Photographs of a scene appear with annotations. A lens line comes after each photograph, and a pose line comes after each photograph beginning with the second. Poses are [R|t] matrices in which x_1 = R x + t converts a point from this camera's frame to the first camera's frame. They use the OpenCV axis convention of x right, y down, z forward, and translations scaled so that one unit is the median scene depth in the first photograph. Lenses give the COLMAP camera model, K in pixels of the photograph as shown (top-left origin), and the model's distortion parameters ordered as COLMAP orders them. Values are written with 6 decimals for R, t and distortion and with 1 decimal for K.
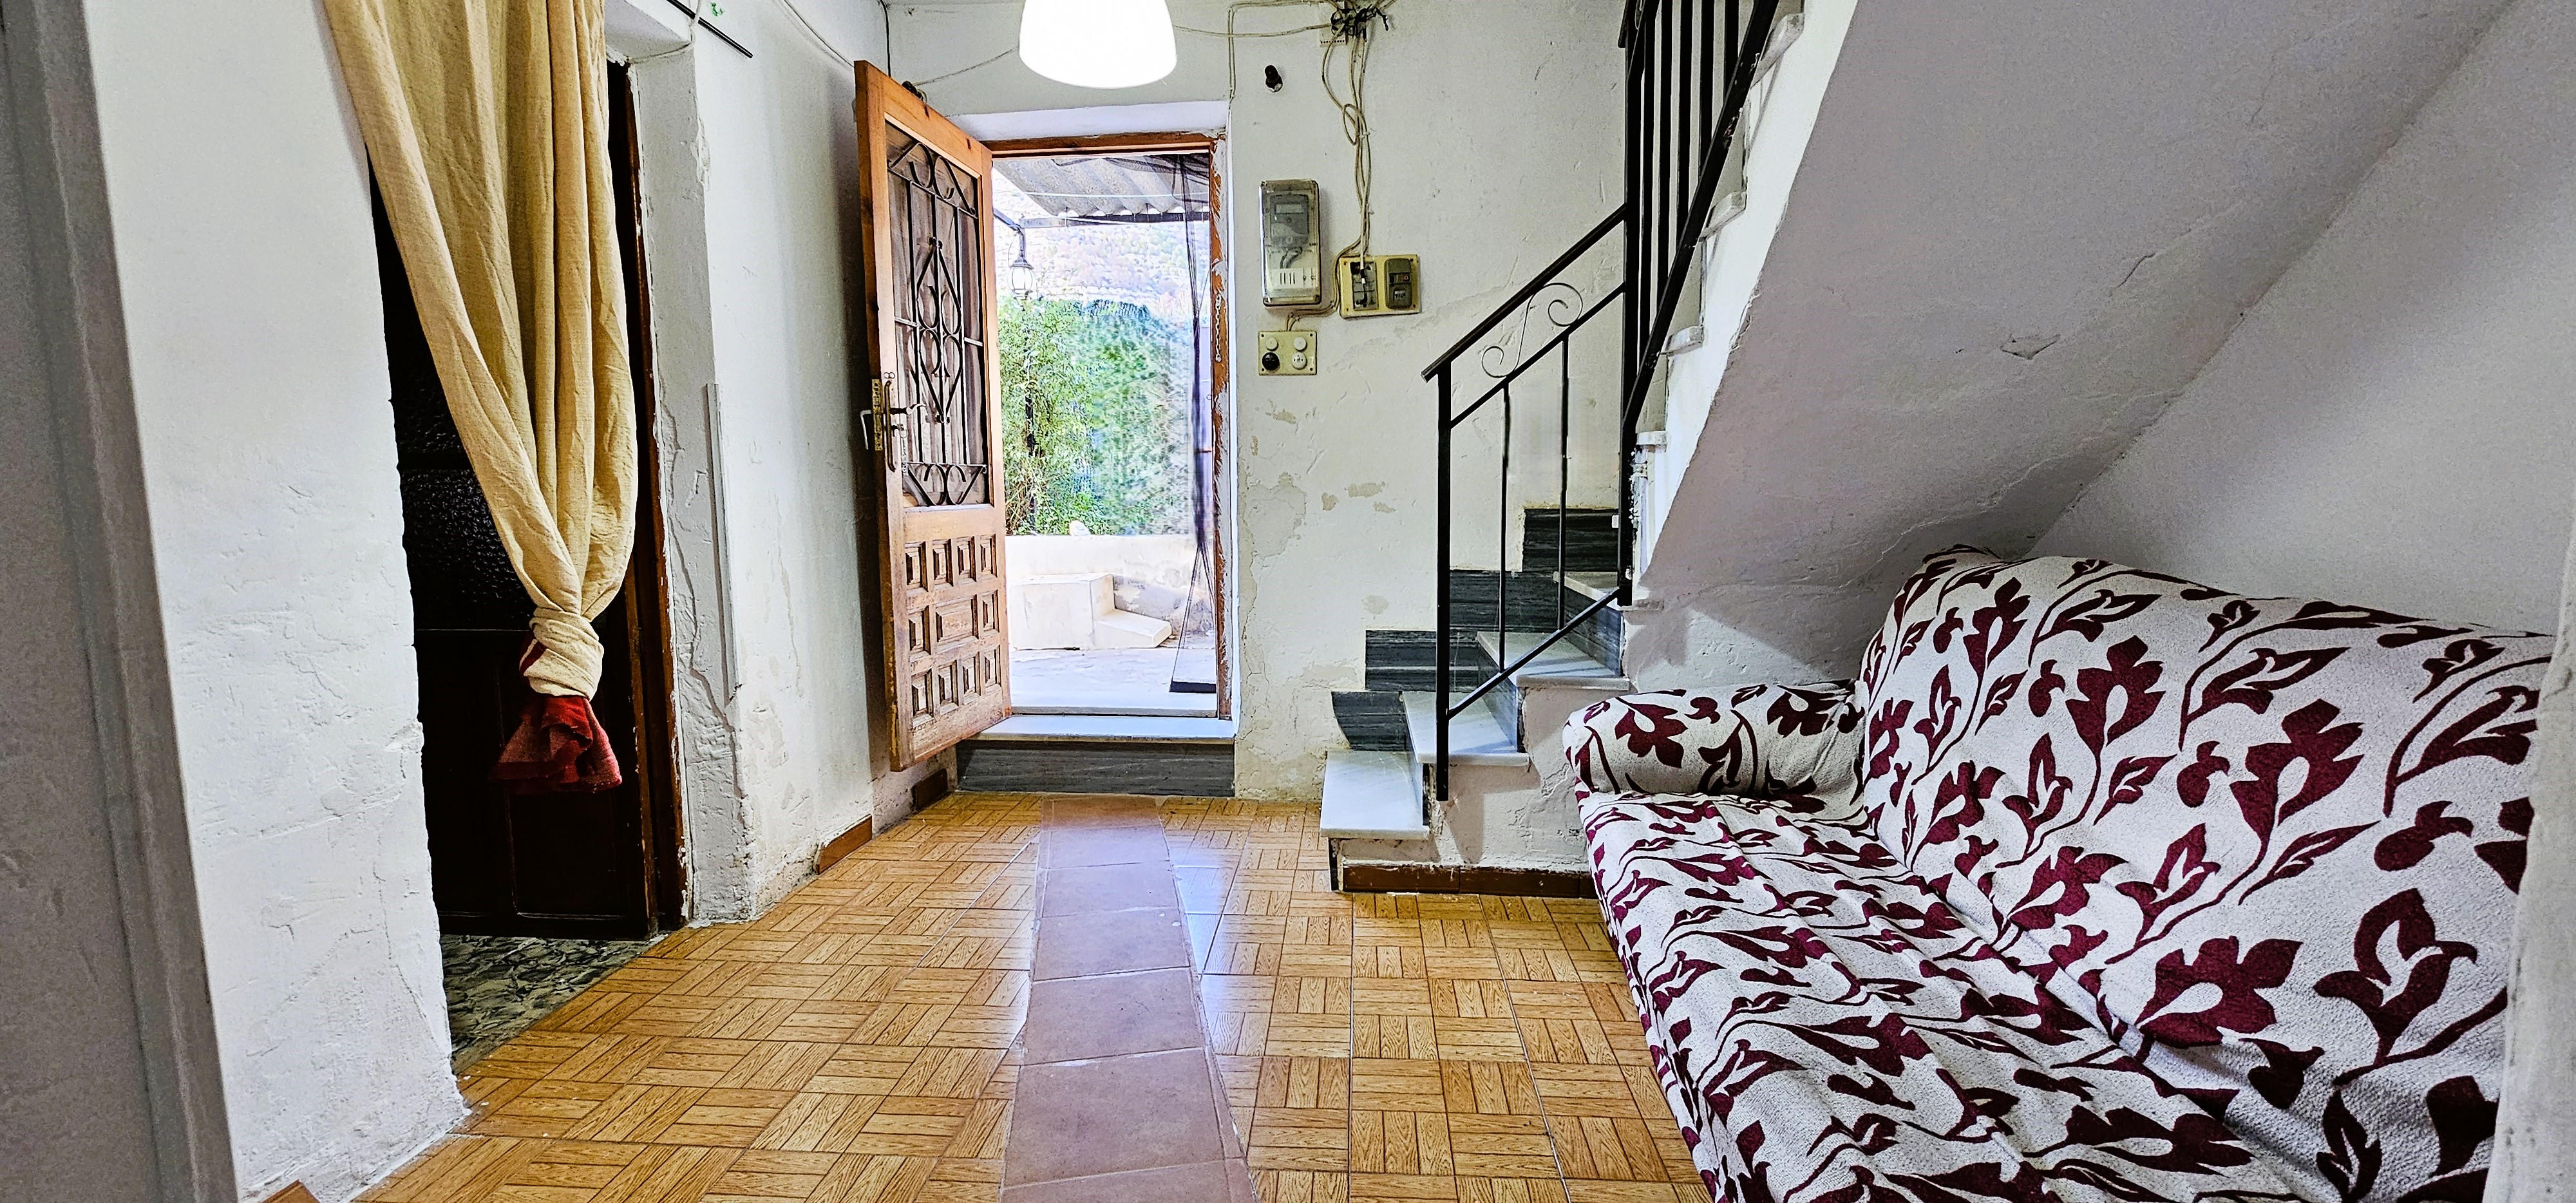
lens RADIAL K [[1019.3, 0, 1288.0], [0, 1019.3, 601.5], [0, 0, 1]] dist [0.001162, -0.000293]
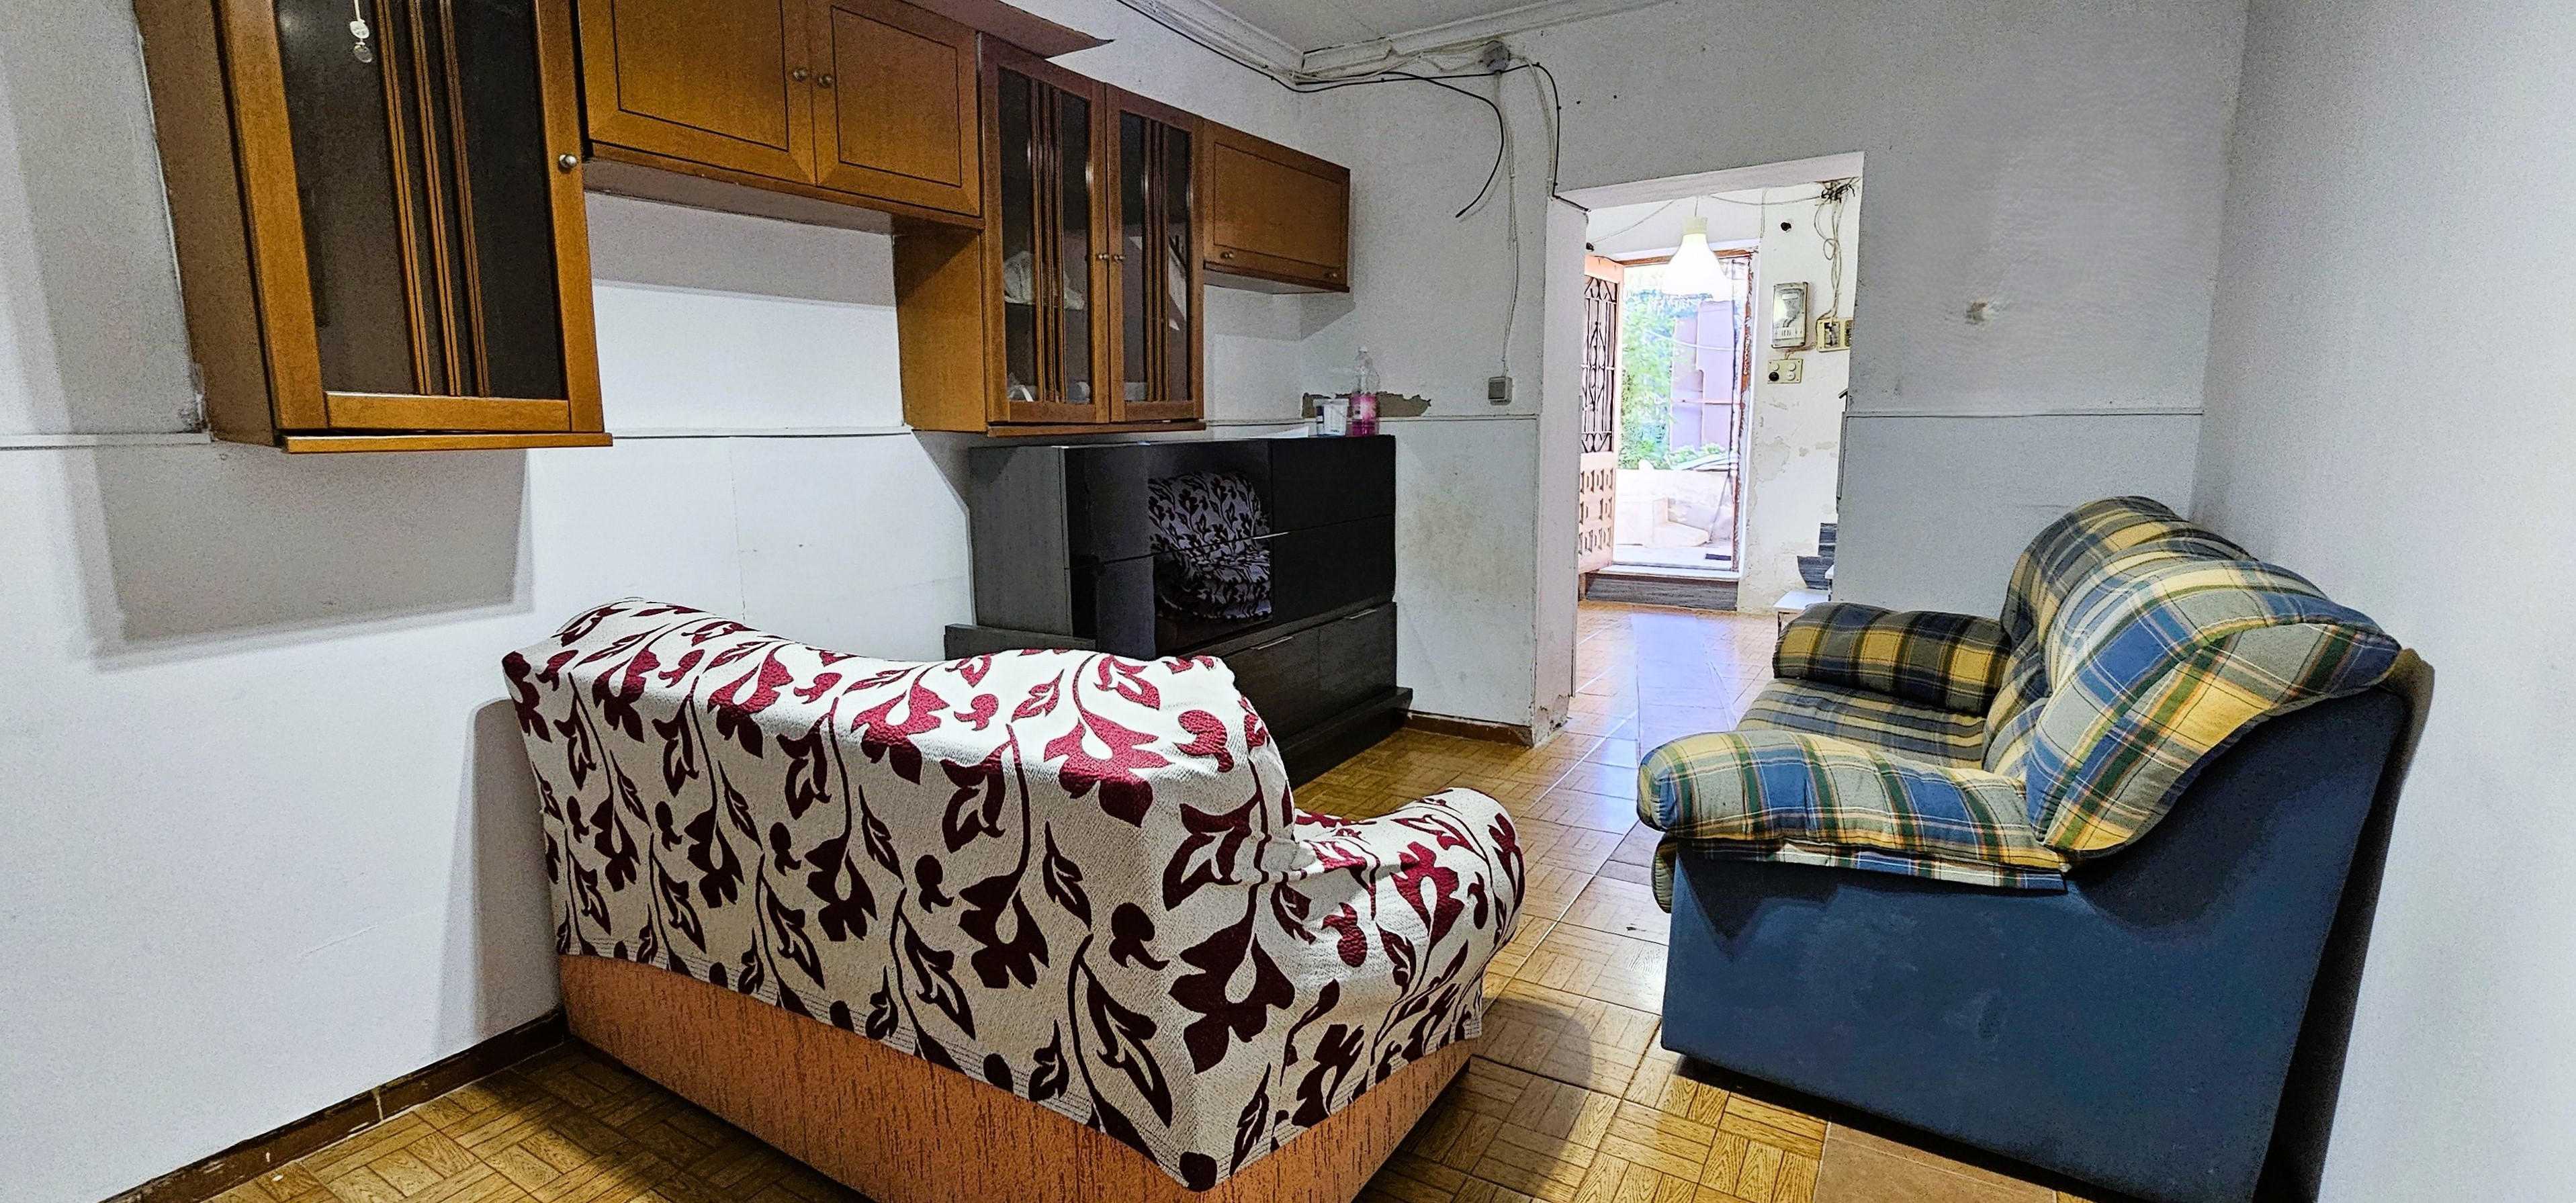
lens RADIAL K [[1087.8, 0, 1288.0], [0, 1087.8, 601.5], [0, 0, 1]] dist [0.000890, 0.000023]
pose [[0.887925, 0.068351, -0.454881, 0.125179], [-0.050859, 0.997423, 0.050596, 0.118739], [0.457167, -0.021791, 0.889114, -1.170427]]
